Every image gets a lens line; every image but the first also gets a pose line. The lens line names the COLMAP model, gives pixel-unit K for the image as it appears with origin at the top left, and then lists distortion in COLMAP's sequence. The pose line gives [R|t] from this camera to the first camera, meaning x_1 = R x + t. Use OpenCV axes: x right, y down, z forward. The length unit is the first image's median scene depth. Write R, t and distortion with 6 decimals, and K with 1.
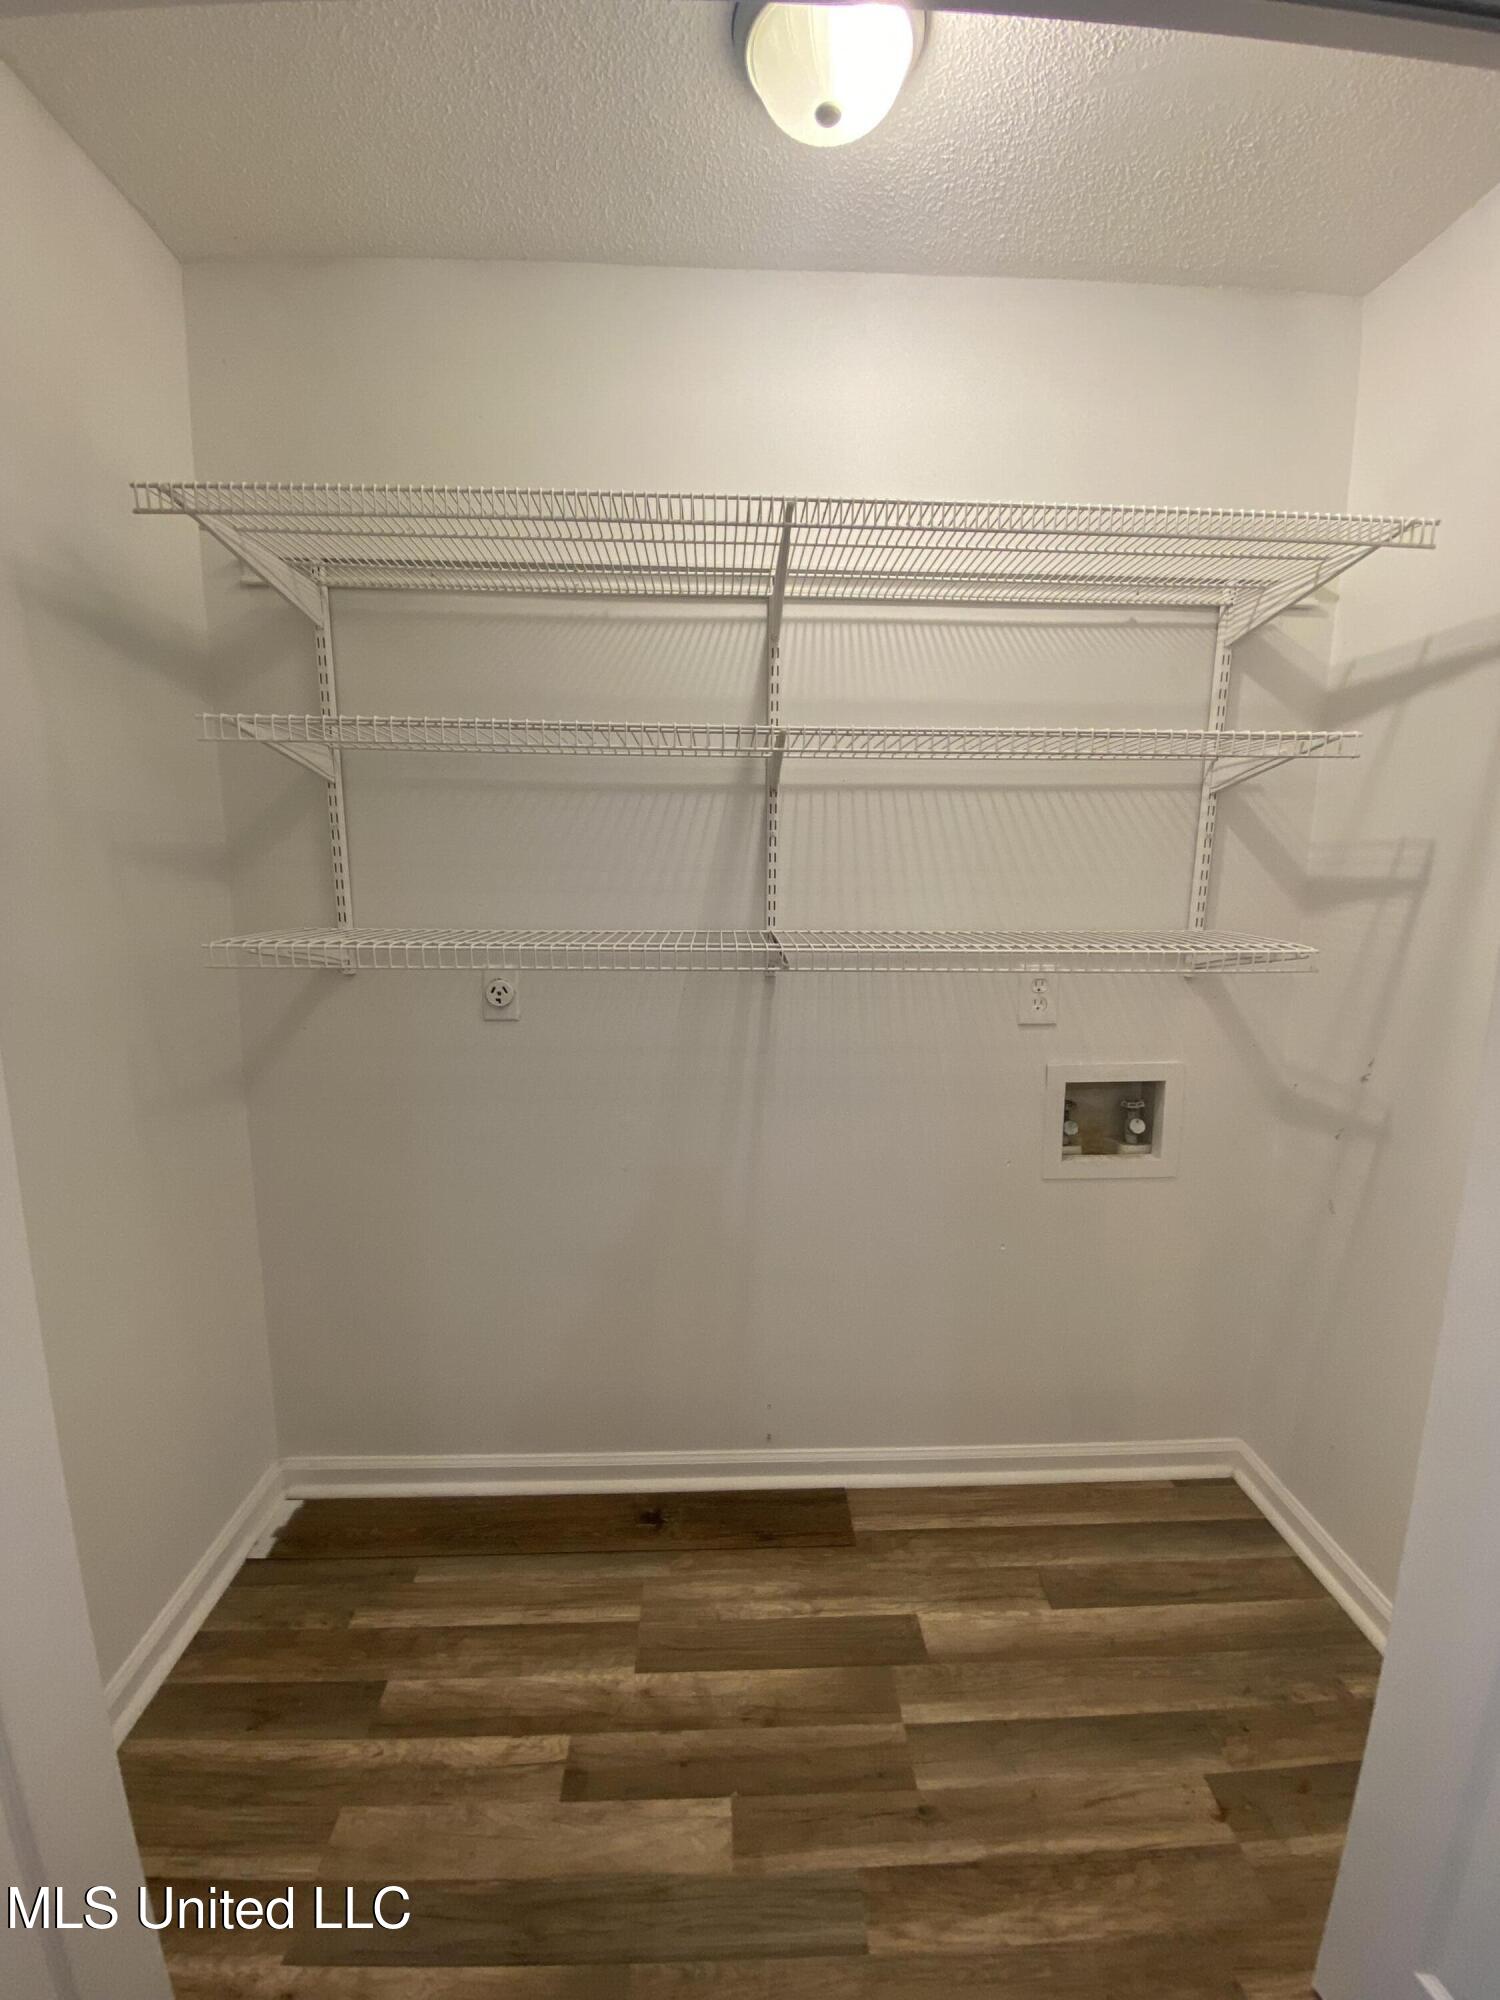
lens RADIAL K [[814.4, 0, 753.5], [0, 814.4, 996.6], [0, 0, 1]] dist [-0.009785, -0.005521]
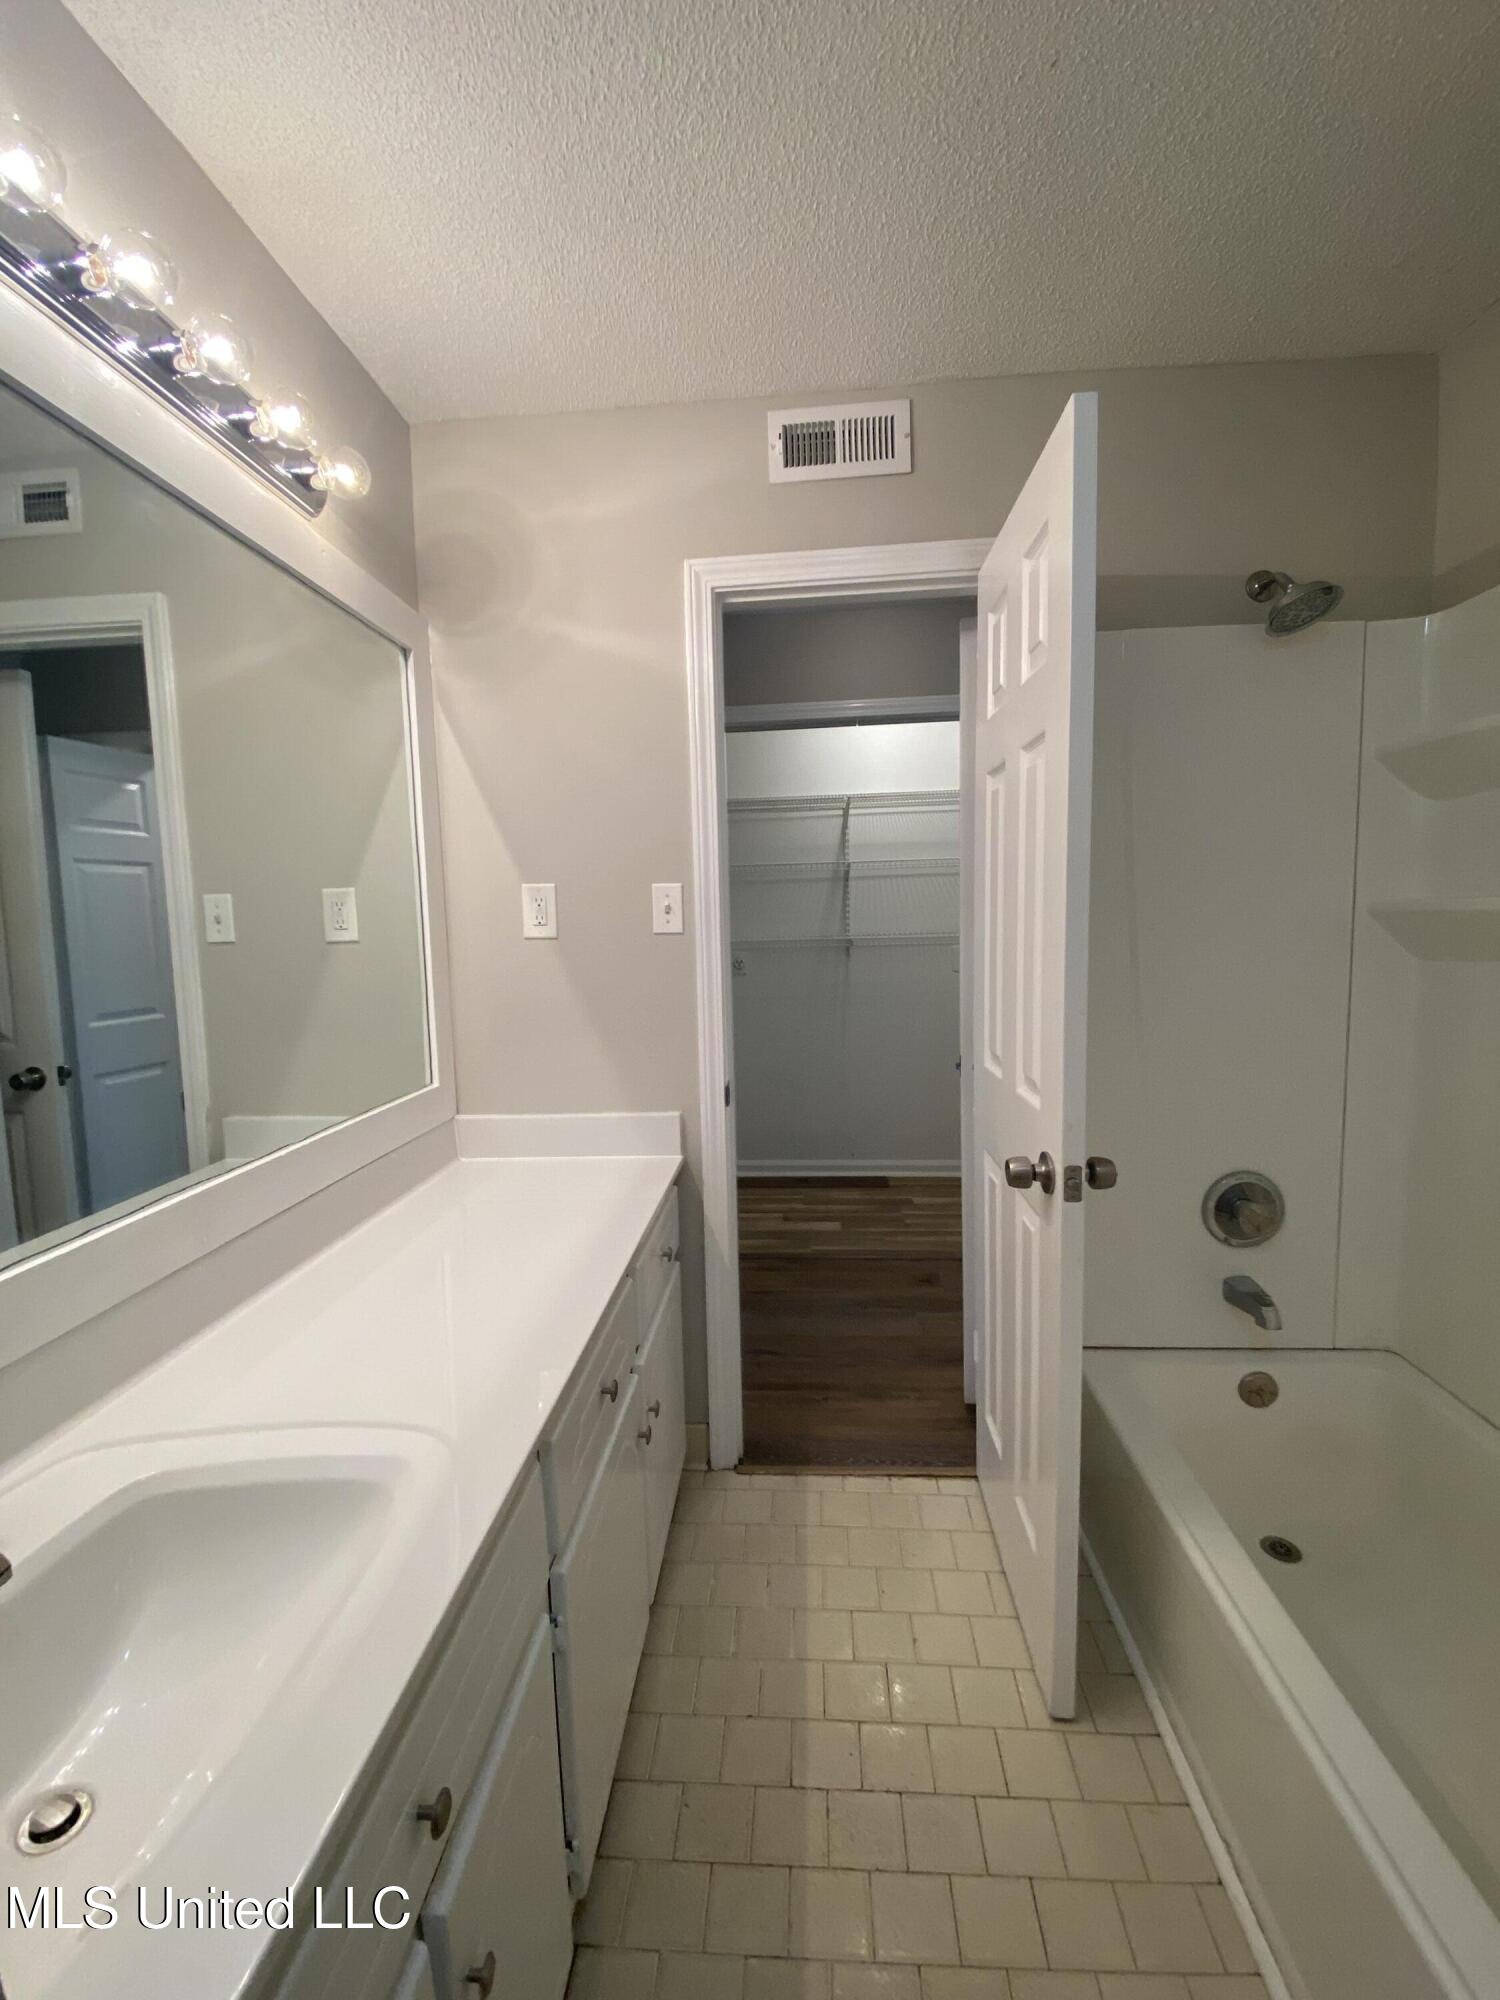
lens RADIAL K [[814.4, 0, 750.7], [0, 814.4, 1001.3], [0, 0, 1]] dist [-0.009785, -0.005521]
pose [[0.993798, -0.022033, -0.108996, -0.006950], [0.011671, 0.995427, -0.094812, 0.373589], [0.110587, 0.092952, 0.989510, -1.559811]]
